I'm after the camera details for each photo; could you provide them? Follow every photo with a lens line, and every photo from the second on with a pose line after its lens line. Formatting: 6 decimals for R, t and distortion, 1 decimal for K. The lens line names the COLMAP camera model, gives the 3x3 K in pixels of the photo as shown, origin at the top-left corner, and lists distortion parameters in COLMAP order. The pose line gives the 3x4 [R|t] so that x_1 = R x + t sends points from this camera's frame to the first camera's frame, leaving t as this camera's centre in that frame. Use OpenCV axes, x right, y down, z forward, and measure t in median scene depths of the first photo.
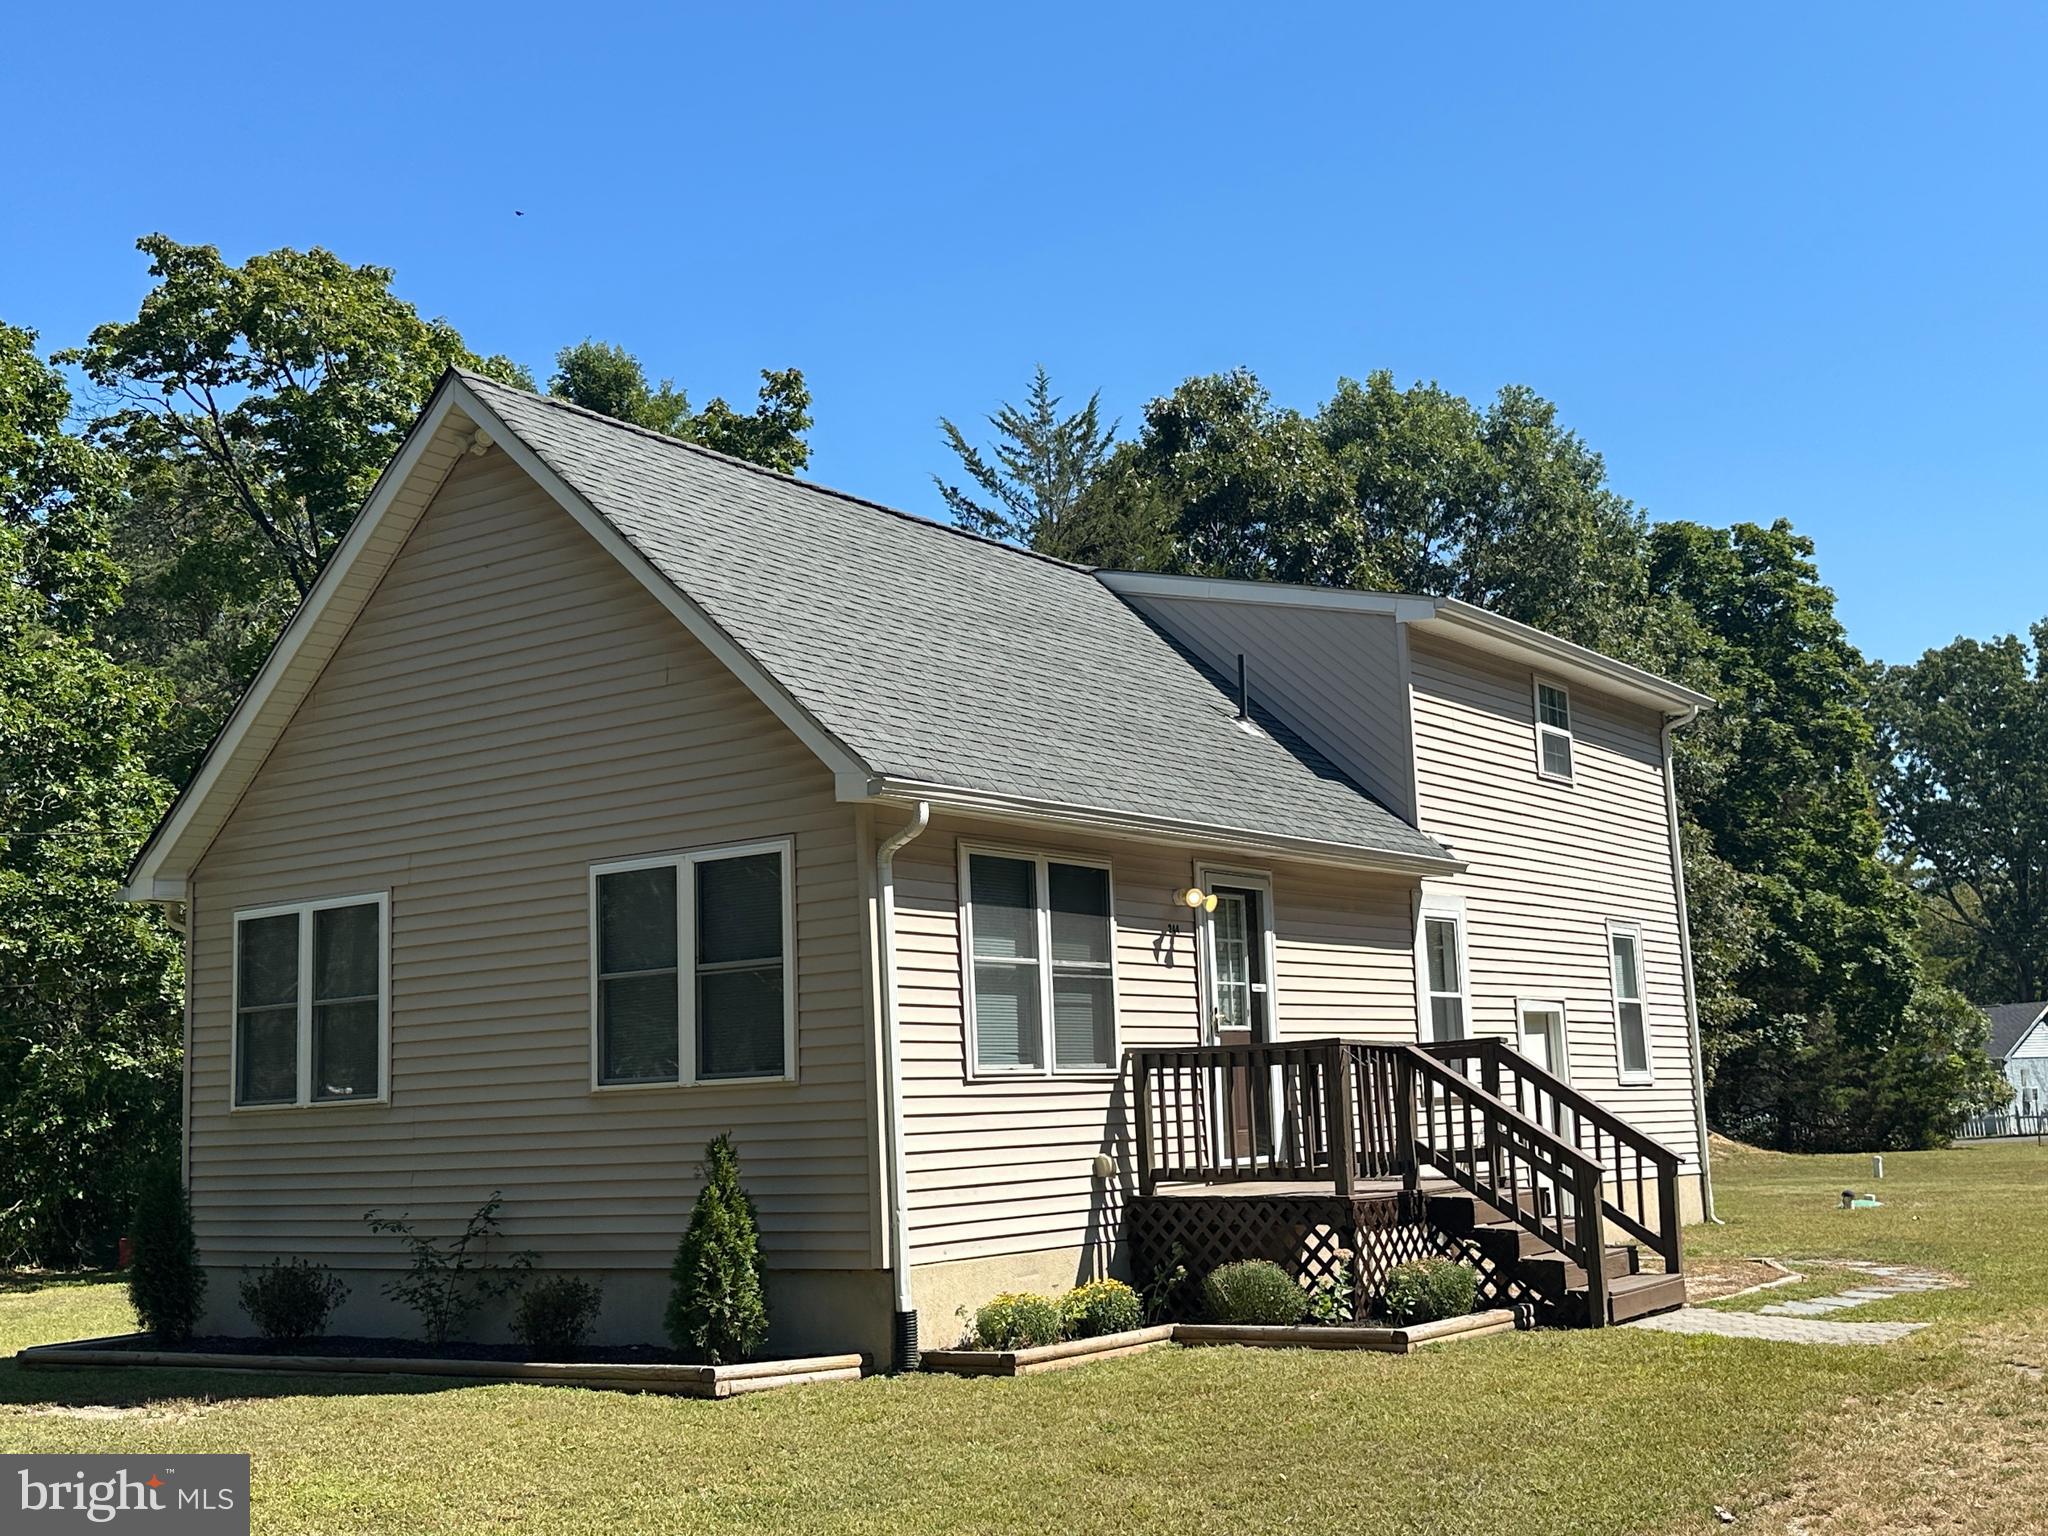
lens RADIAL K [[2305.8, 0, 1035.3], [0, 2305.8, 757.9], [0, 0, 1]] dist [0.093103, 0.000000]
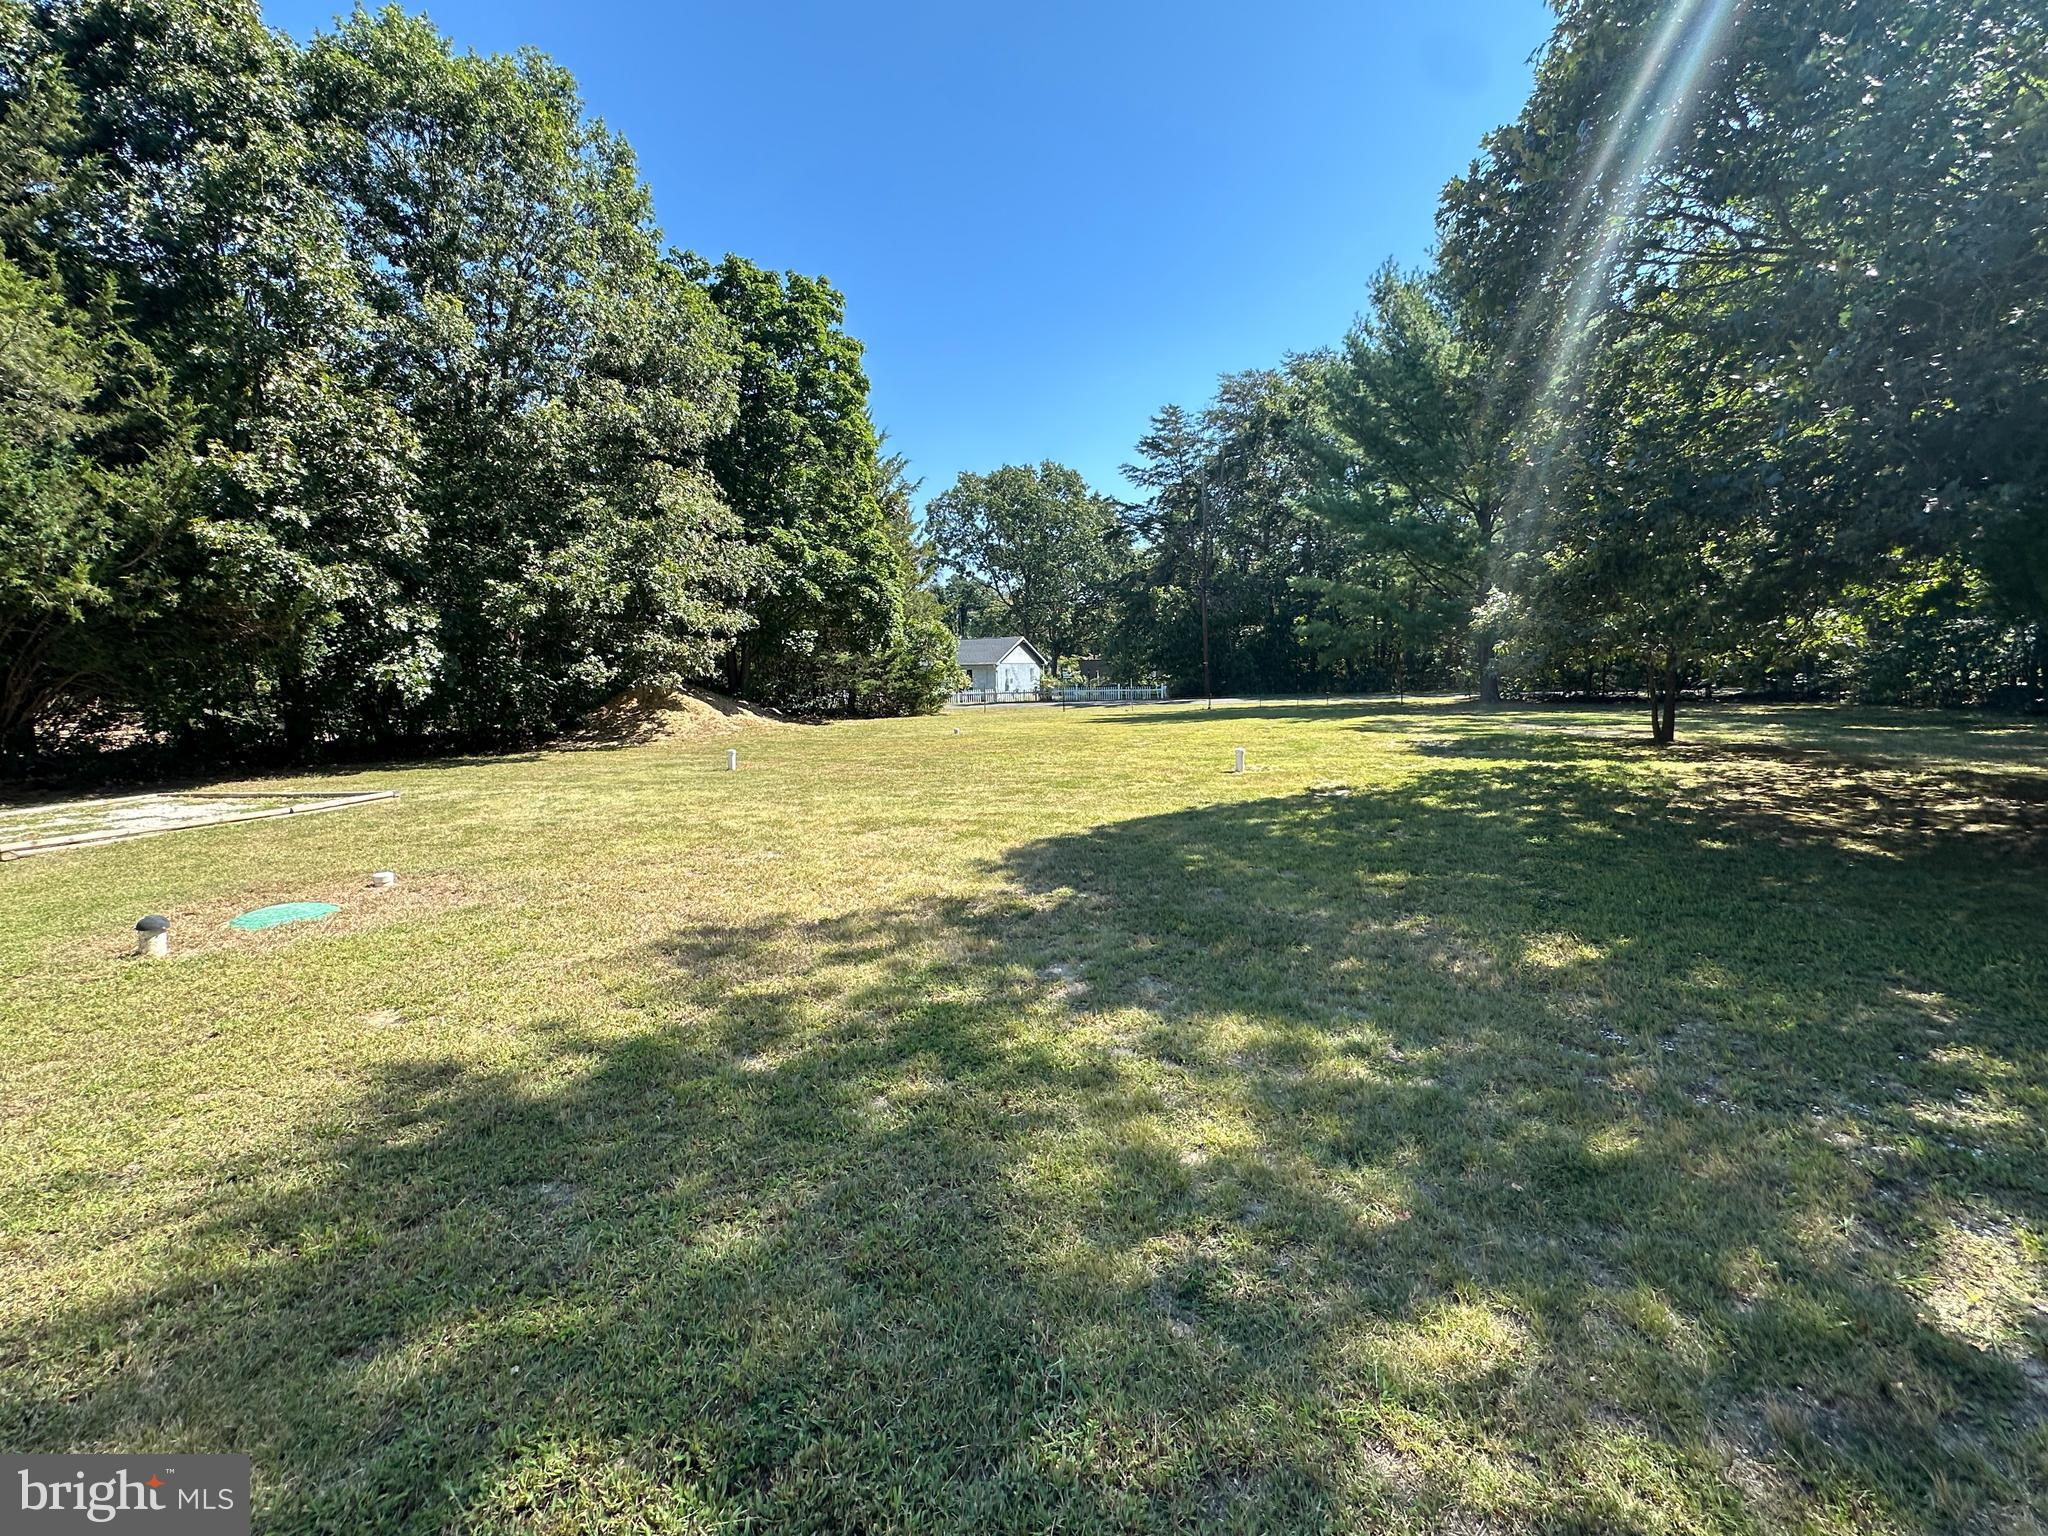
lens RADIAL K [[892.4, 0, 1023.5], [0, 892.4, 766.4], [0, 0, 1]] dist [0.000038, 0.000001]
pose [[0.935259, -0.021064, 0.353338, 0.226412], [-0.065699, 0.970552, 0.231759, 0.048500], [-0.347814, -0.239968, 0.906333, 0.383489]]
